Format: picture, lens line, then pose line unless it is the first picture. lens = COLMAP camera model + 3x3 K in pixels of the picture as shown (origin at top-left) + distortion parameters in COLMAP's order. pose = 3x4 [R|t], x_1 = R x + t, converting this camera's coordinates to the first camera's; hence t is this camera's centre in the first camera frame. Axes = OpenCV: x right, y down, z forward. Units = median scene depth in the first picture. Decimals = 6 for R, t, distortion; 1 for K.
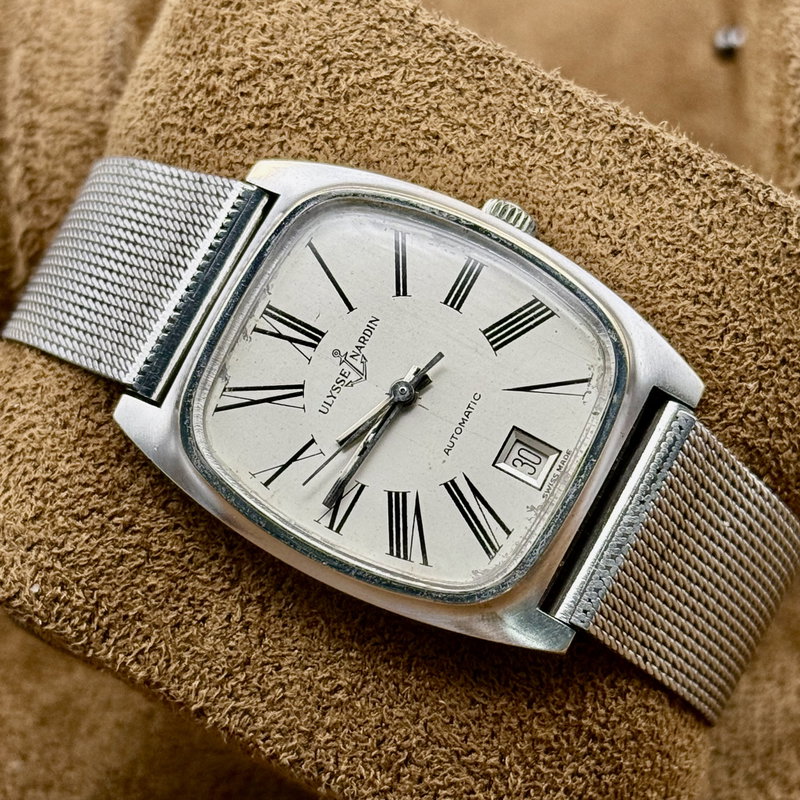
lens RADIAL K [[2598.2, 0, 398.8], [0, 2598.2, 408.2], [0, 0, 1]] dist [0.050729, 0.308892]
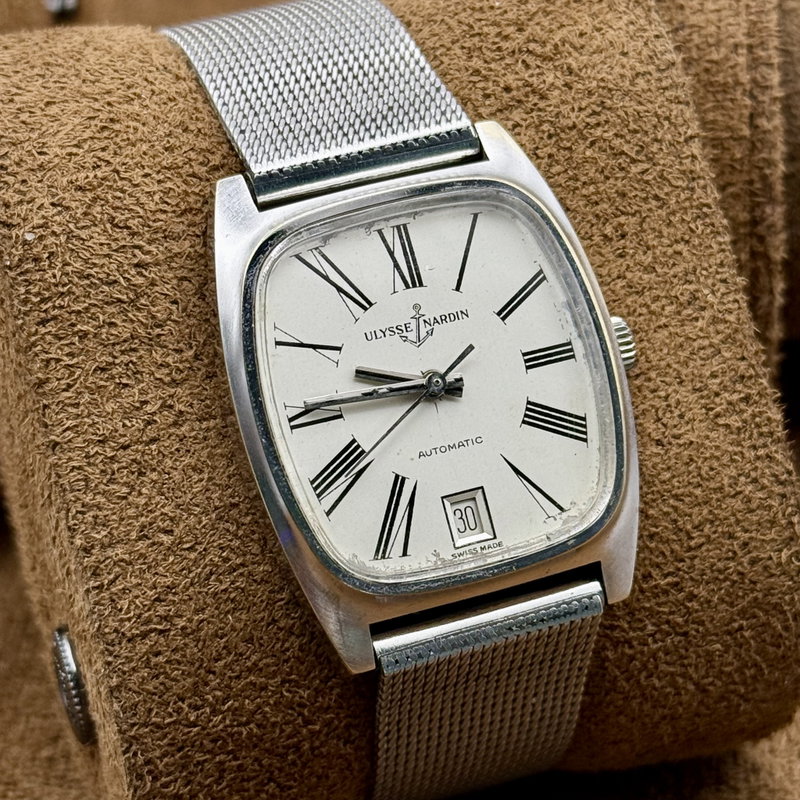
lens RADIAL K [[2598.2, 0, 398.8], [0, 2598.2, 408.2], [0, 0, 1]] dist [0.050729, 0.308892]
pose [[0.658860, 0.740726, 0.131256, -0.129397], [-0.738055, 0.670252, -0.077693, 0.086715], [-0.145524, -0.045685, 0.988299, 0.000910]]
